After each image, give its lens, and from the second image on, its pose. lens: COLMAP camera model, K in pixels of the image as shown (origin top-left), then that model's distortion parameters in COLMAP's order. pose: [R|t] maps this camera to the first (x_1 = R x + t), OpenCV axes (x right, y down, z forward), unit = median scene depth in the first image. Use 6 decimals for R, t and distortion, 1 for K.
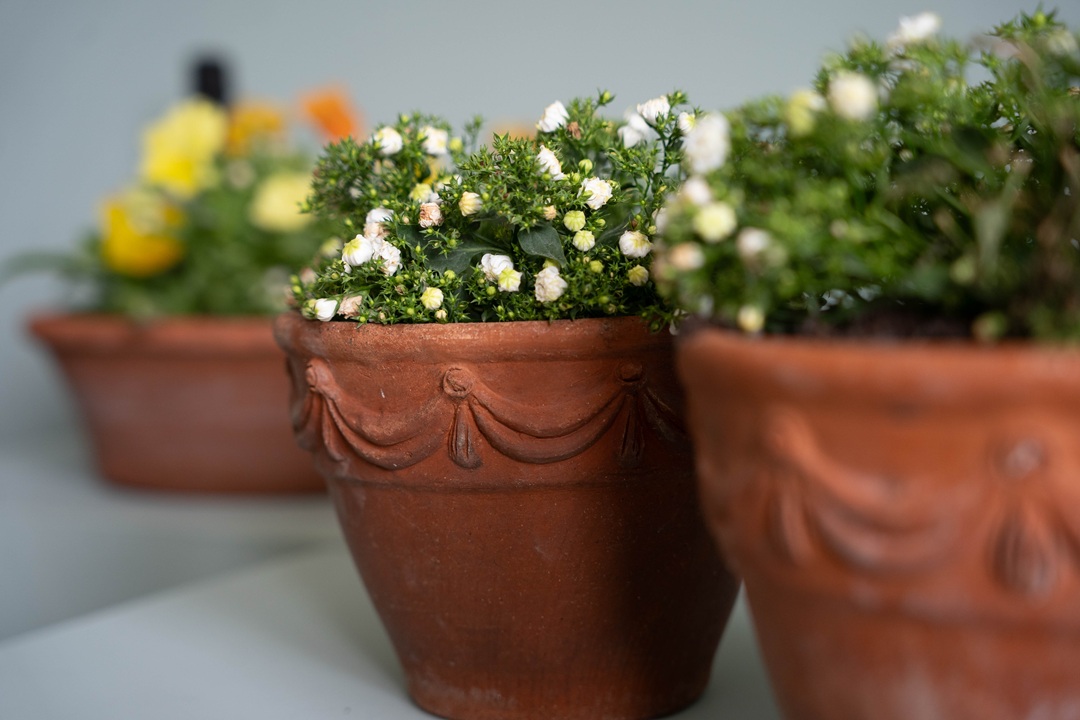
lens RADIAL K [[1702.2, 0, 540.0], [0, 1702.2, 360.0], [0, 0, 1]] dist [0.065621, 0.007887]
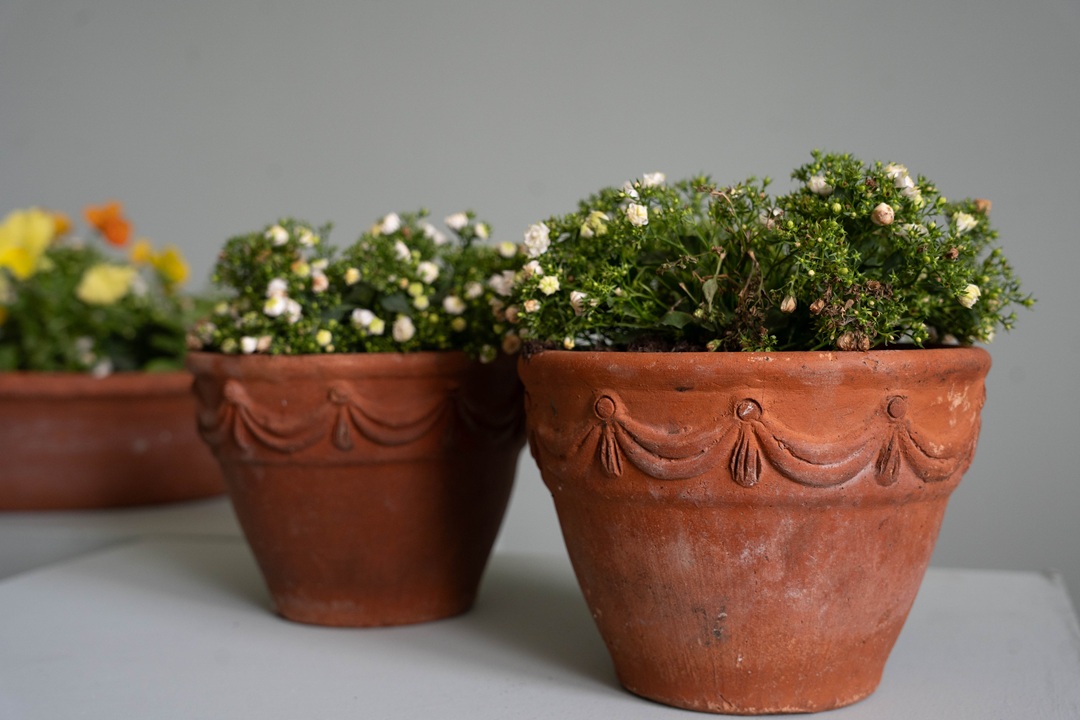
lens RADIAL K [[1380.7, 0, 540.0], [0, 1380.7, 360.0], [0, 0, 1]] dist [-0.003079, 0.017463]
pose [[0.962215, 0.009403, 0.272130, -0.213408], [0.005675, 0.998494, -0.054567, 0.052067], [-0.272233, 0.054049, 0.960712, -0.239882]]
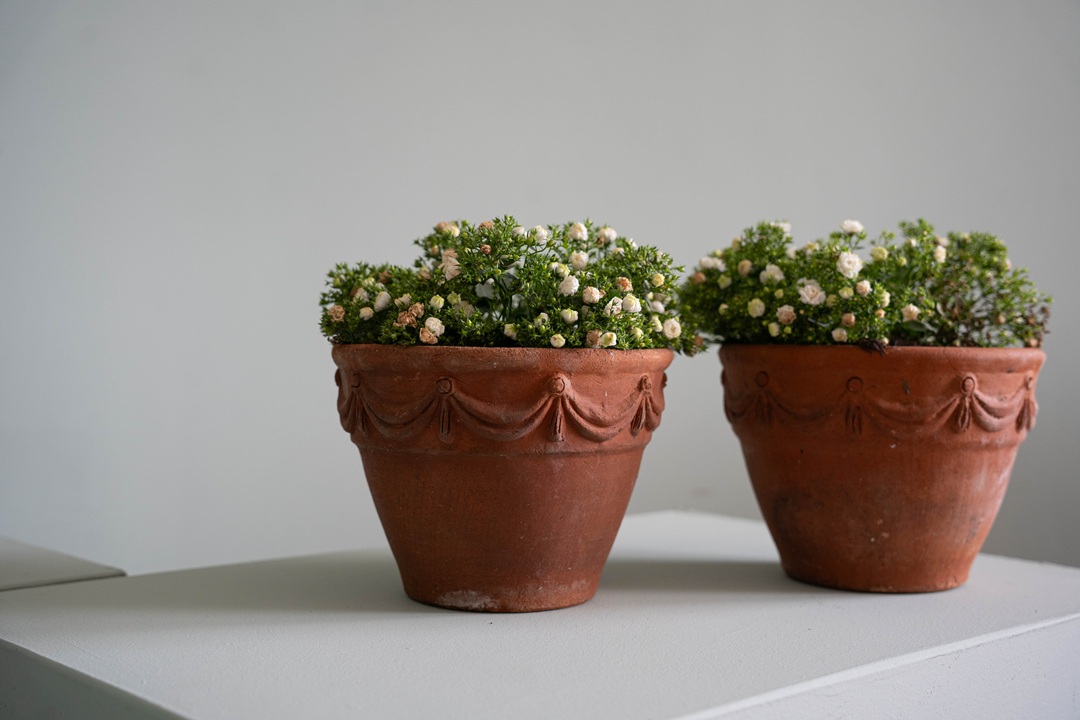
lens RADIAL K [[1380.7, 0, 540.0], [0, 1380.7, 360.0], [0, 0, 1]] dist [-0.003079, 0.017463]
pose [[0.245465, 0.019259, 0.969214, -1.407254], [0.056059, 0.997848, -0.034026, 0.030269], [-0.967783, 0.062685, 0.243857, 0.765125]]
